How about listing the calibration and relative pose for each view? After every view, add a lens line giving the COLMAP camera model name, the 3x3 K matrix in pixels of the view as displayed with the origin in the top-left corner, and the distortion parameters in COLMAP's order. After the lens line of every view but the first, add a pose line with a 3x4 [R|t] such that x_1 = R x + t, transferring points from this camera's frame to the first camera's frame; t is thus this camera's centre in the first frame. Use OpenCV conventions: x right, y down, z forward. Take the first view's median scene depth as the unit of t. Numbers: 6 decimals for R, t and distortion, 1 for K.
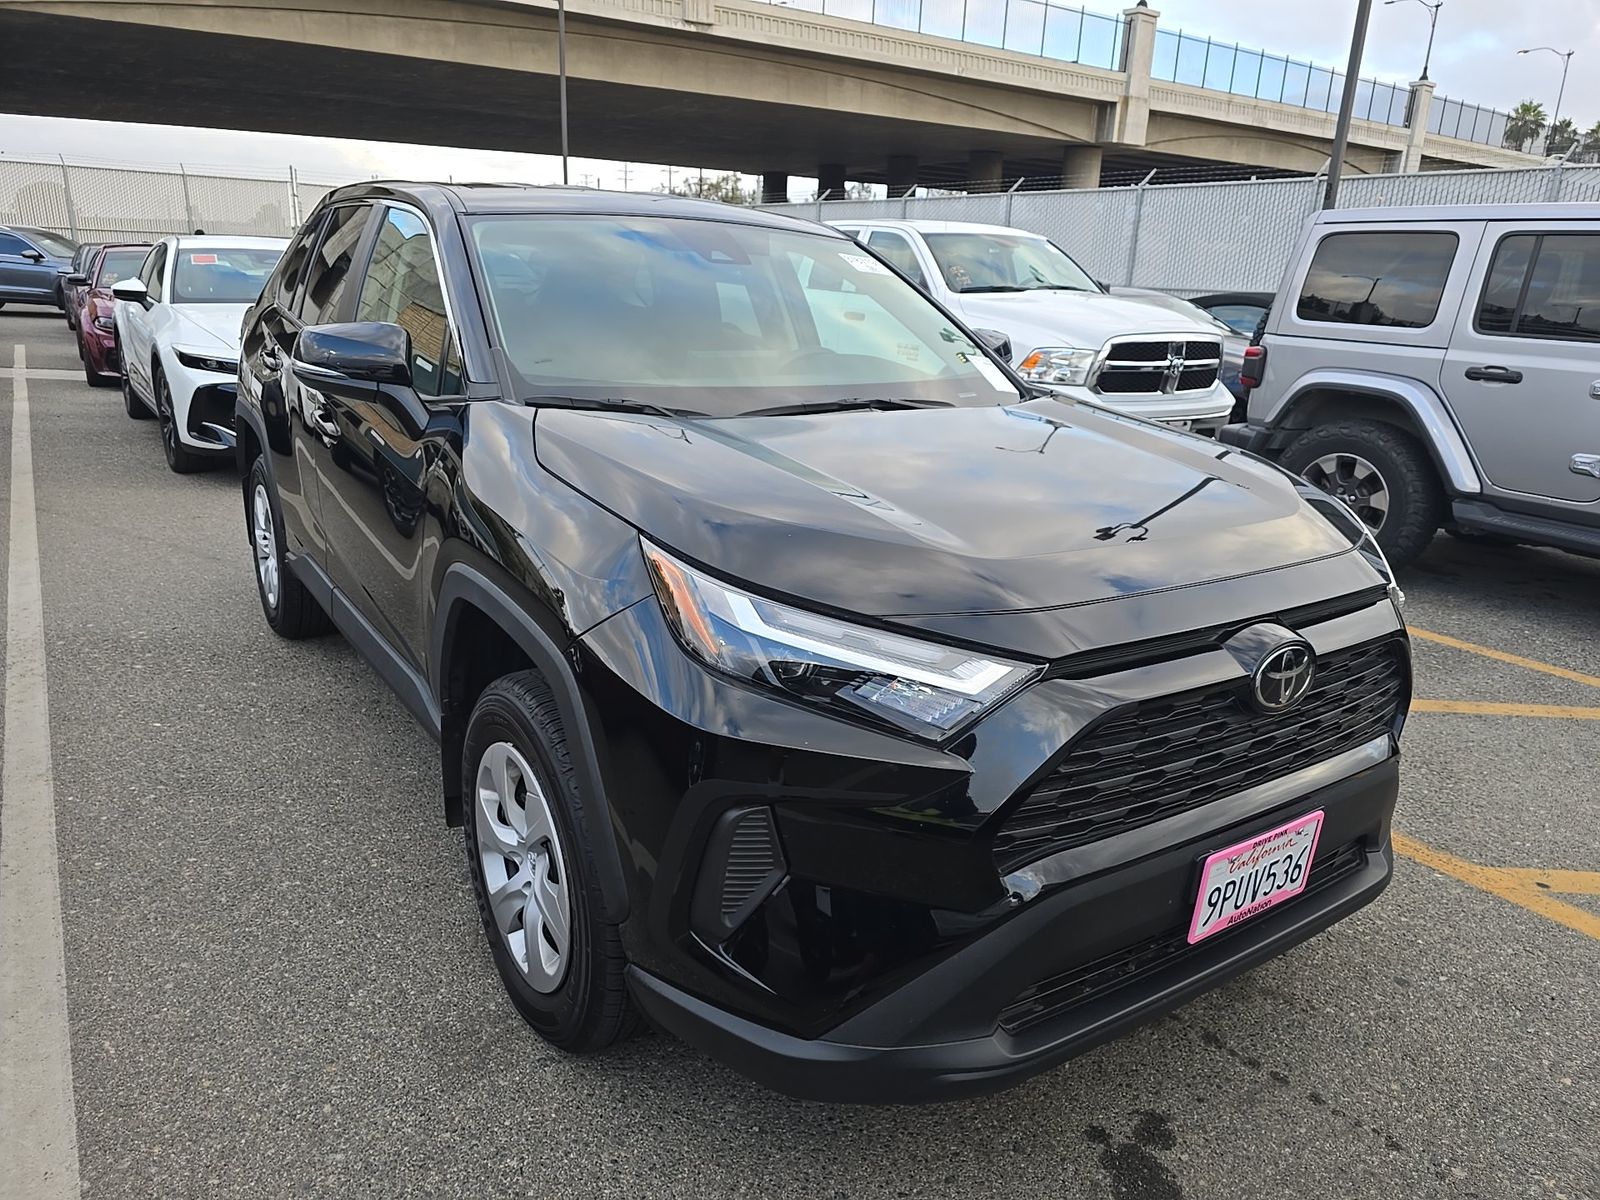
lens RADIAL K [[1086.3, 0, 773.9], [0, 1086.3, 604.1], [0, 0, 1]] dist [0.037183, -0.029831]
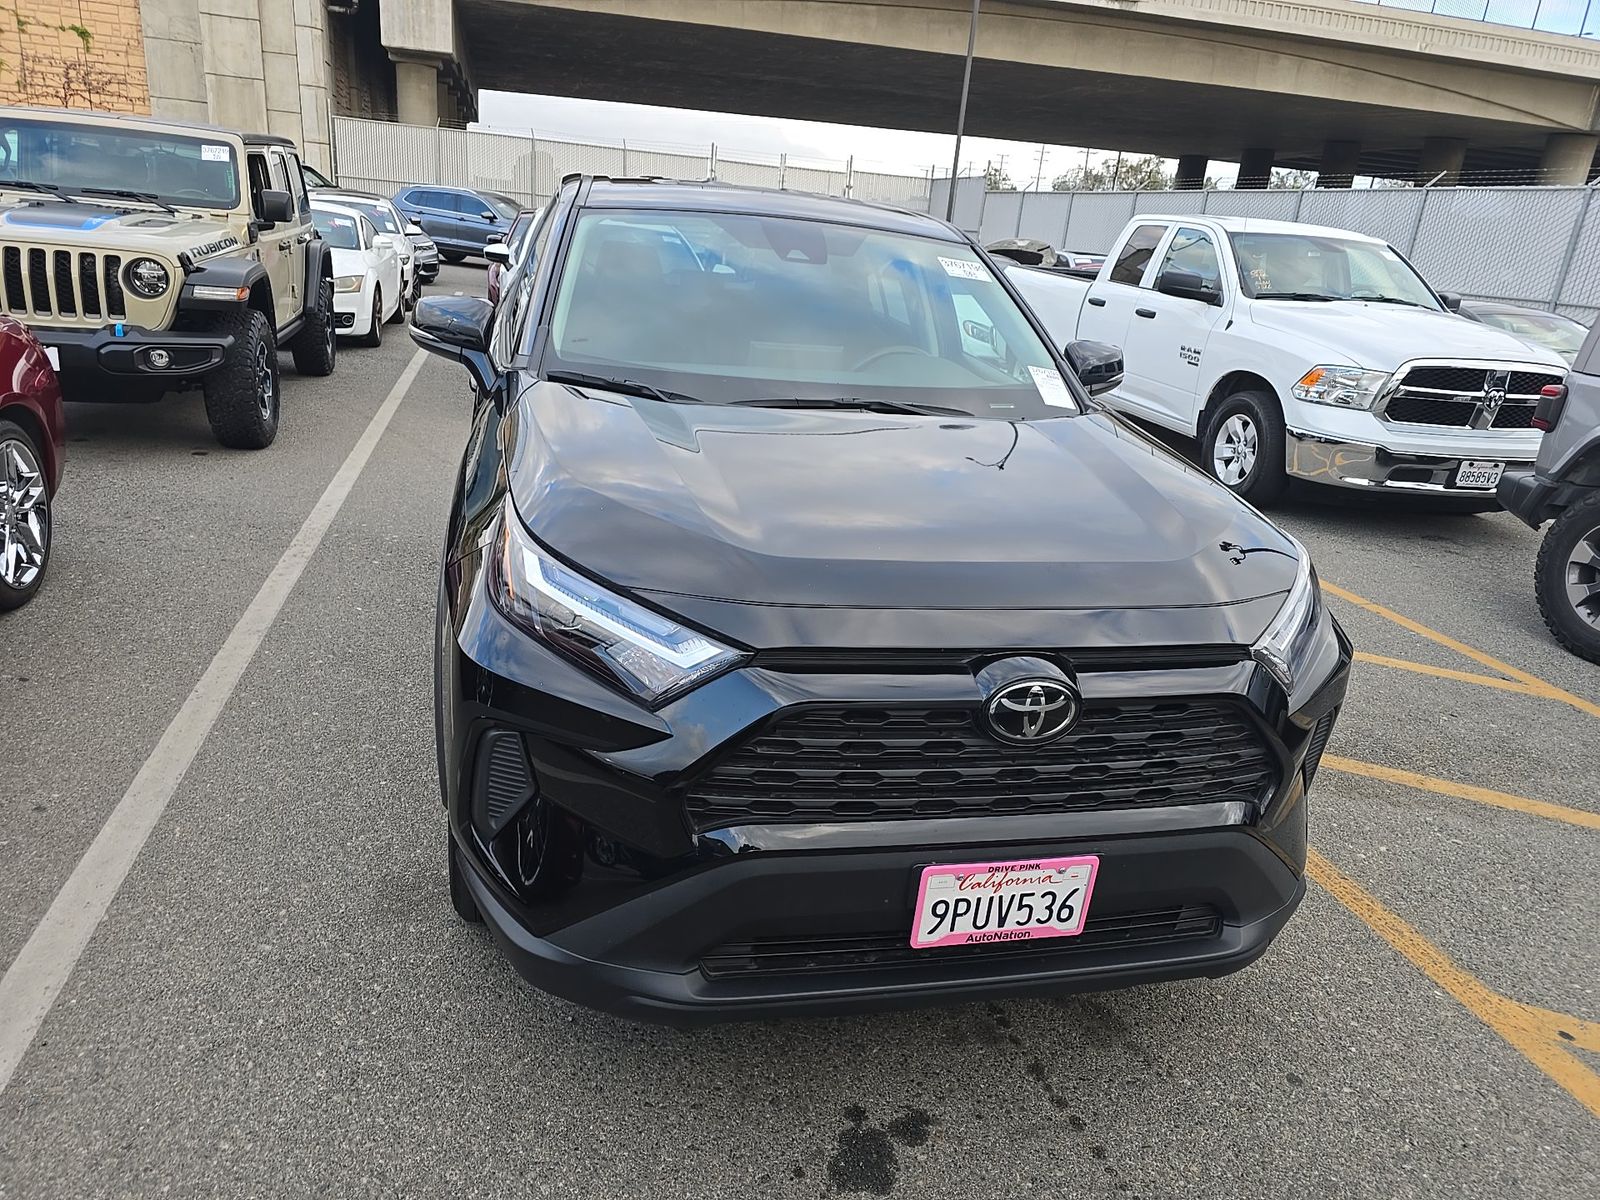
lens RADIAL K [[1084.0, 0, 800.0], [0, 1084.0, 600.0], [0, 0, 1]] dist [0.047509, -0.038073]
pose [[0.936602, 0.152802, -0.315323, 0.153034], [-0.148090, 0.988205, 0.039002, -0.011388], [0.317563, 0.010167, 0.948183, -0.005915]]
